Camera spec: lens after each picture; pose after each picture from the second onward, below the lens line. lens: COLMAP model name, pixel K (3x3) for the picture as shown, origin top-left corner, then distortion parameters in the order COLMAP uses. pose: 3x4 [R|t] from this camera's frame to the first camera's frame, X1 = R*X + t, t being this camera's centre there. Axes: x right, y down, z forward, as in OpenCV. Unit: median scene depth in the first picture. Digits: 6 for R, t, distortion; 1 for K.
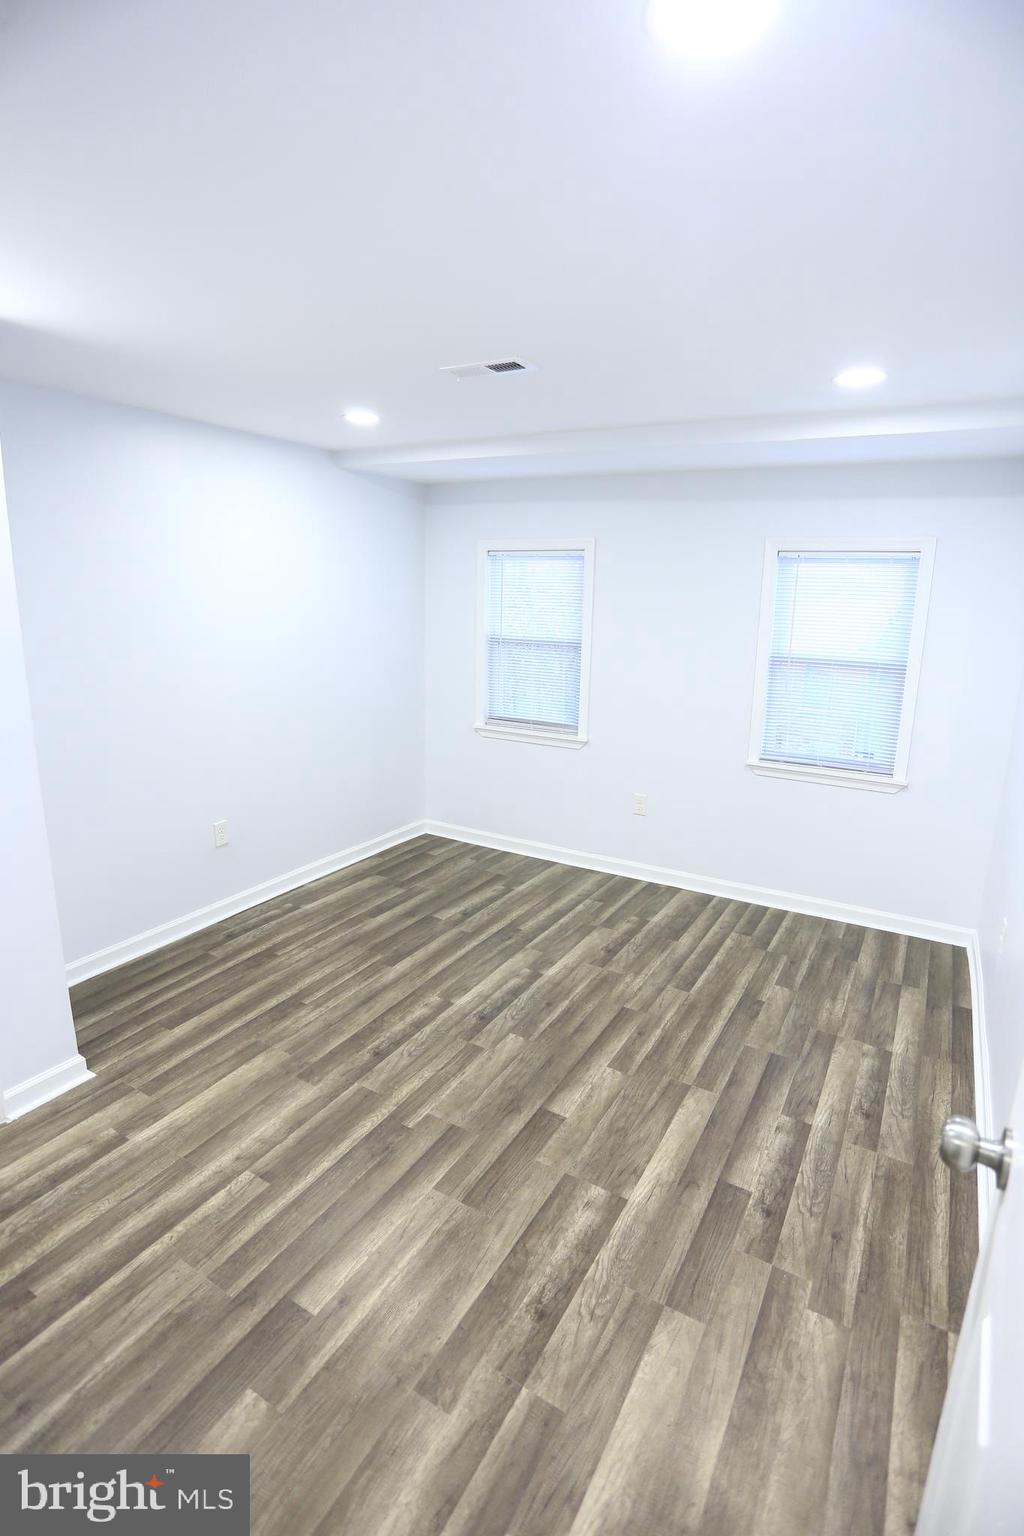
lens RADIAL K [[749.7, 0, 512.0], [0, 749.7, 768.0], [0, 0, 1]] dist [-0.077343, 0.038424]
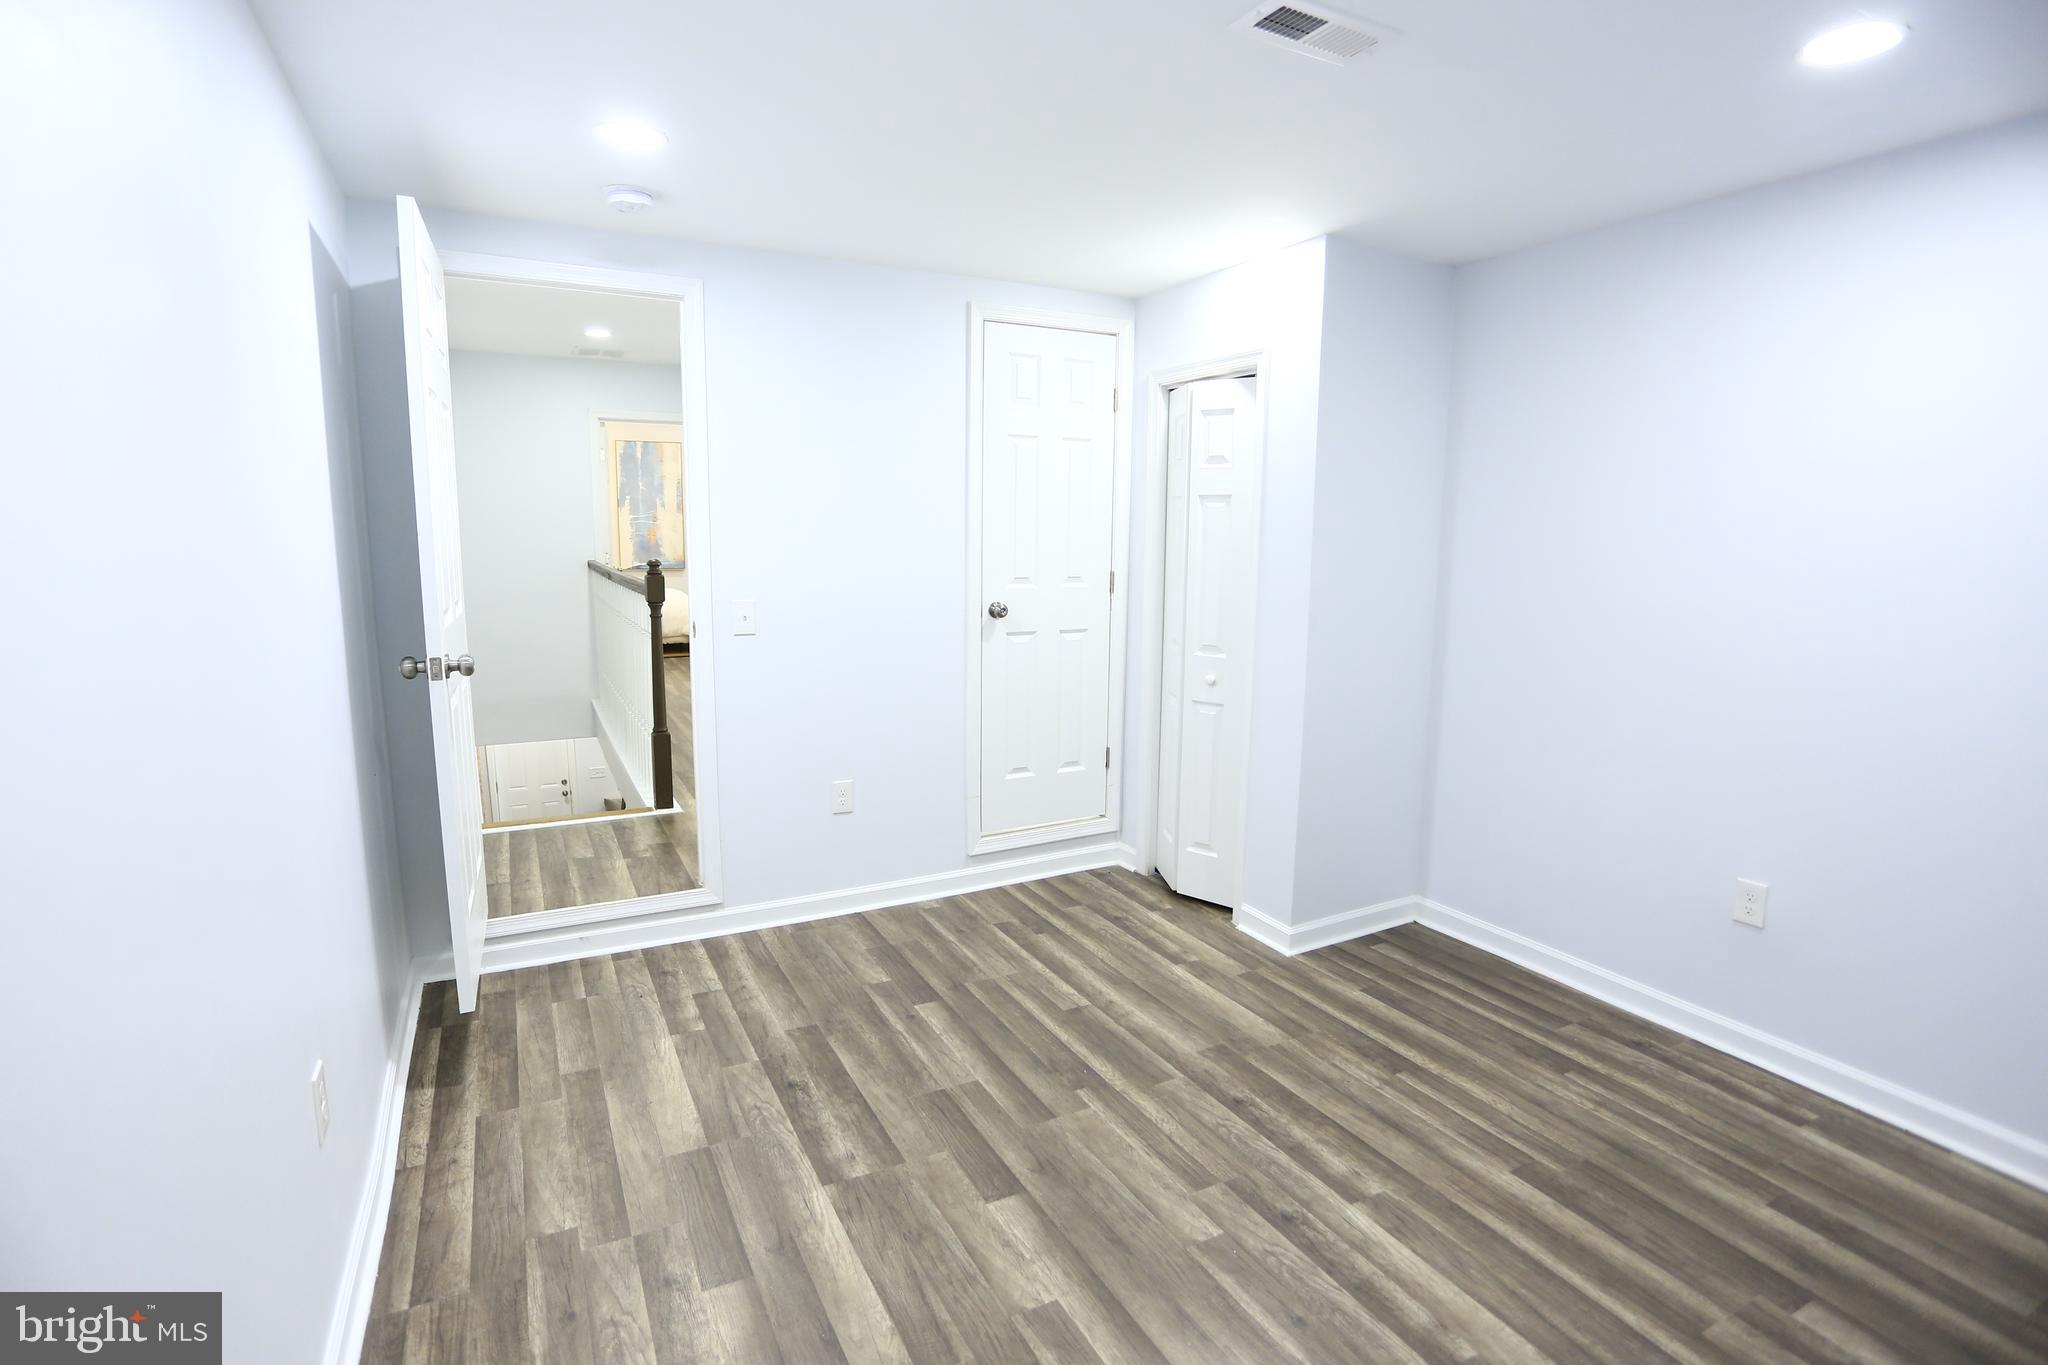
lens RADIAL K [[999.6, 0, 1024.0], [0, 999.6, 682.5], [0, 0, 1]] dist [-0.077343, 0.038424]
pose [[-0.529499, 0.103195, -0.842011, 0.827363], [-0.220825, 0.941587, 0.254264, -0.221936], [0.819065, 0.320569, -0.475781, 1.423872]]
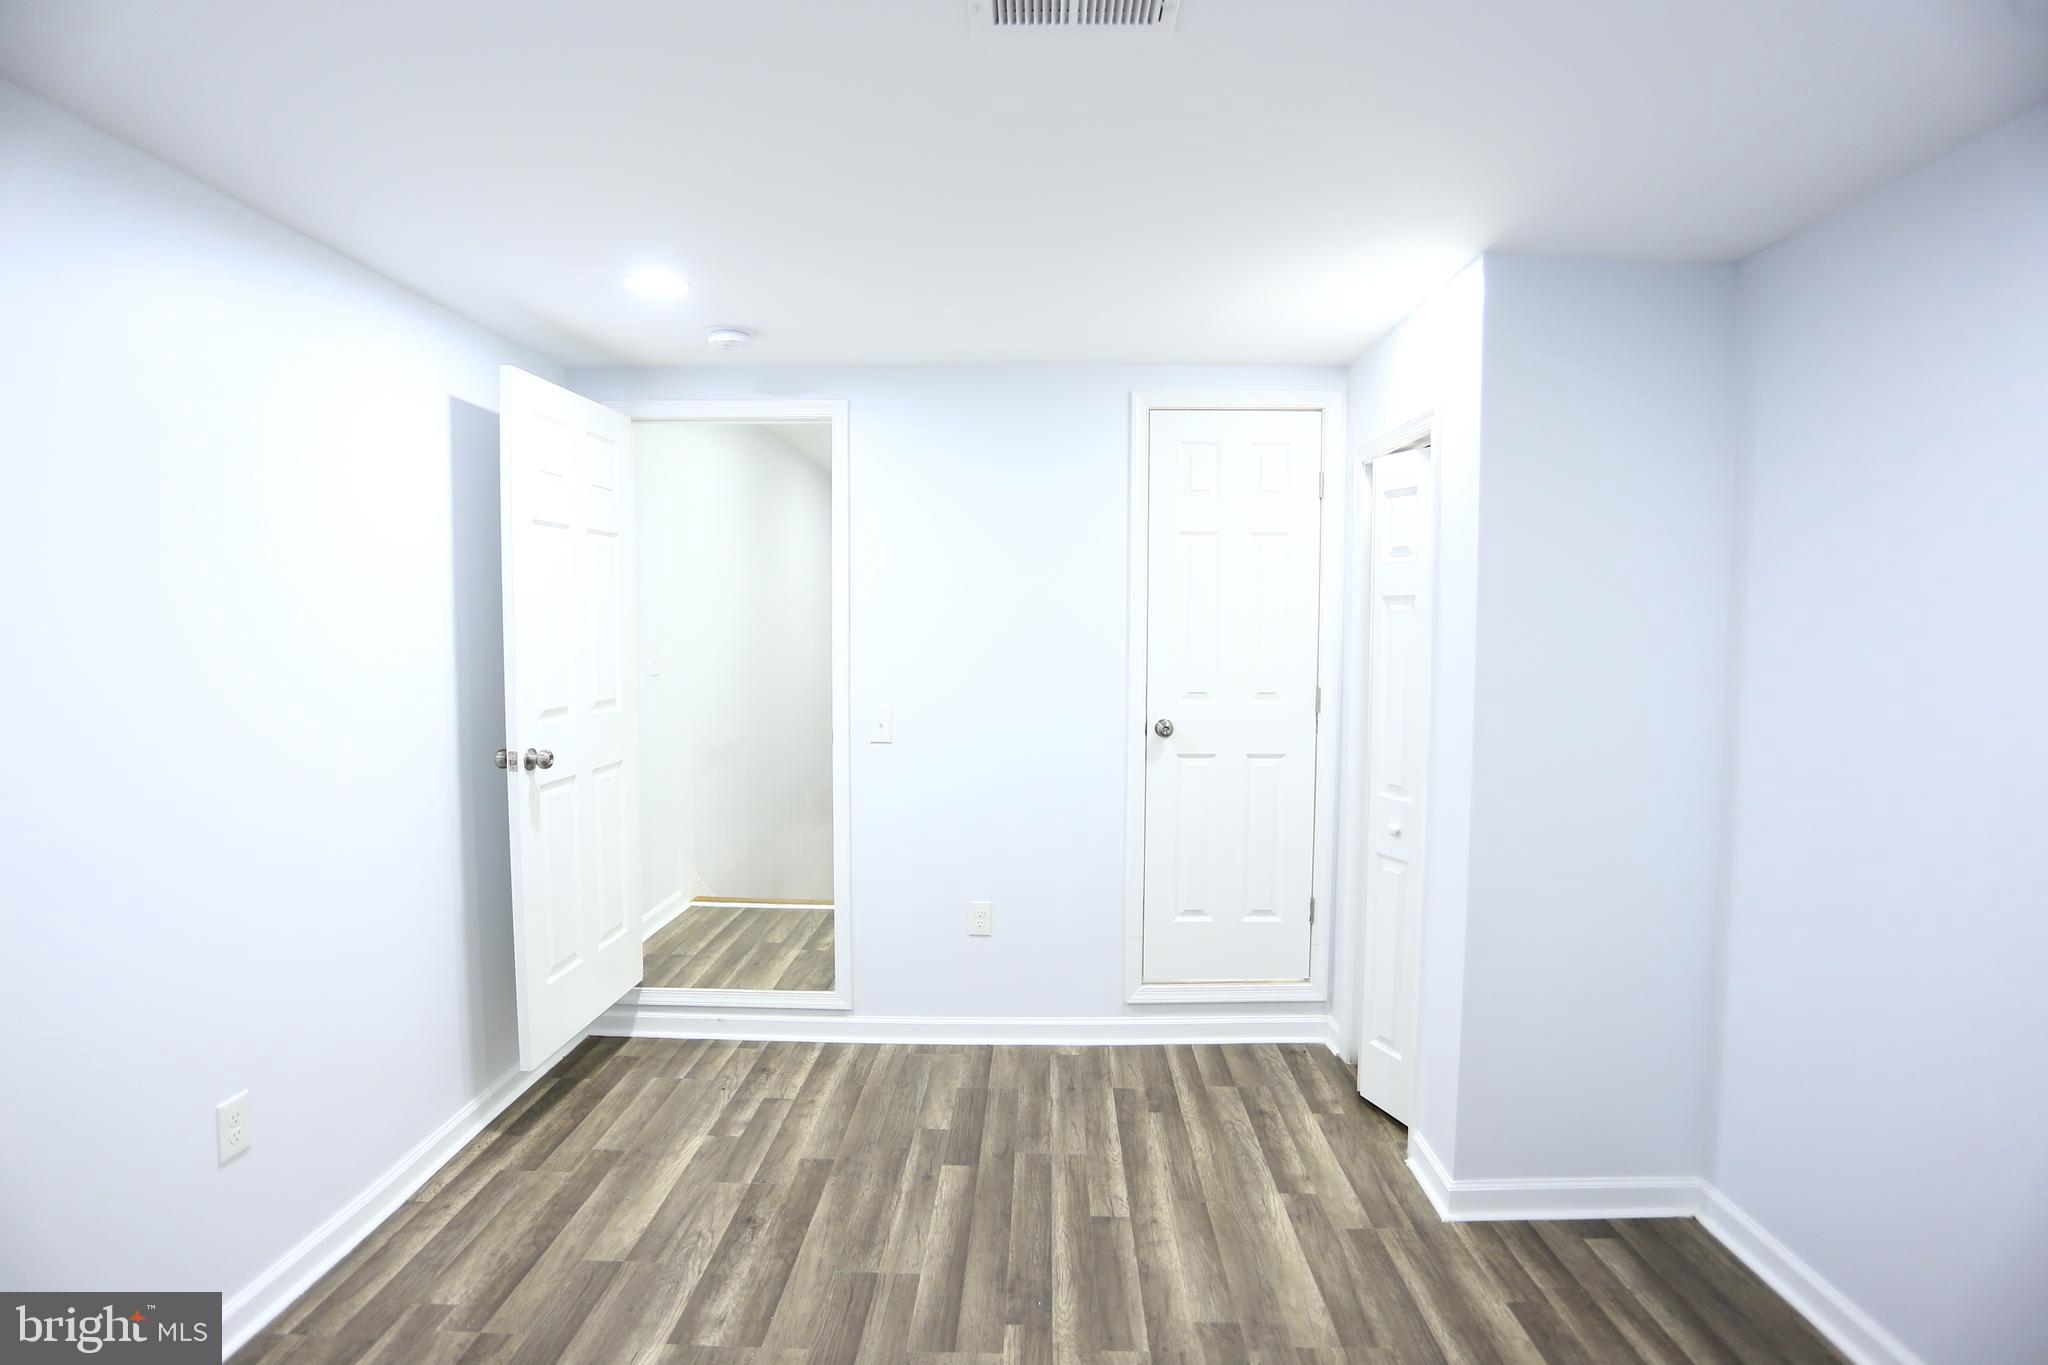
lens RADIAL K [[999.6, 0, 1024.0], [0, 999.6, 682.5], [0, 0, 1]] dist [-0.077343, 0.038424]
pose [[-0.873648, 0.005346, -0.486528, 0.296272], [-0.136057, 0.957365, 0.254834, -0.320512], [0.467148, 0.288831, -0.835673, 1.689575]]
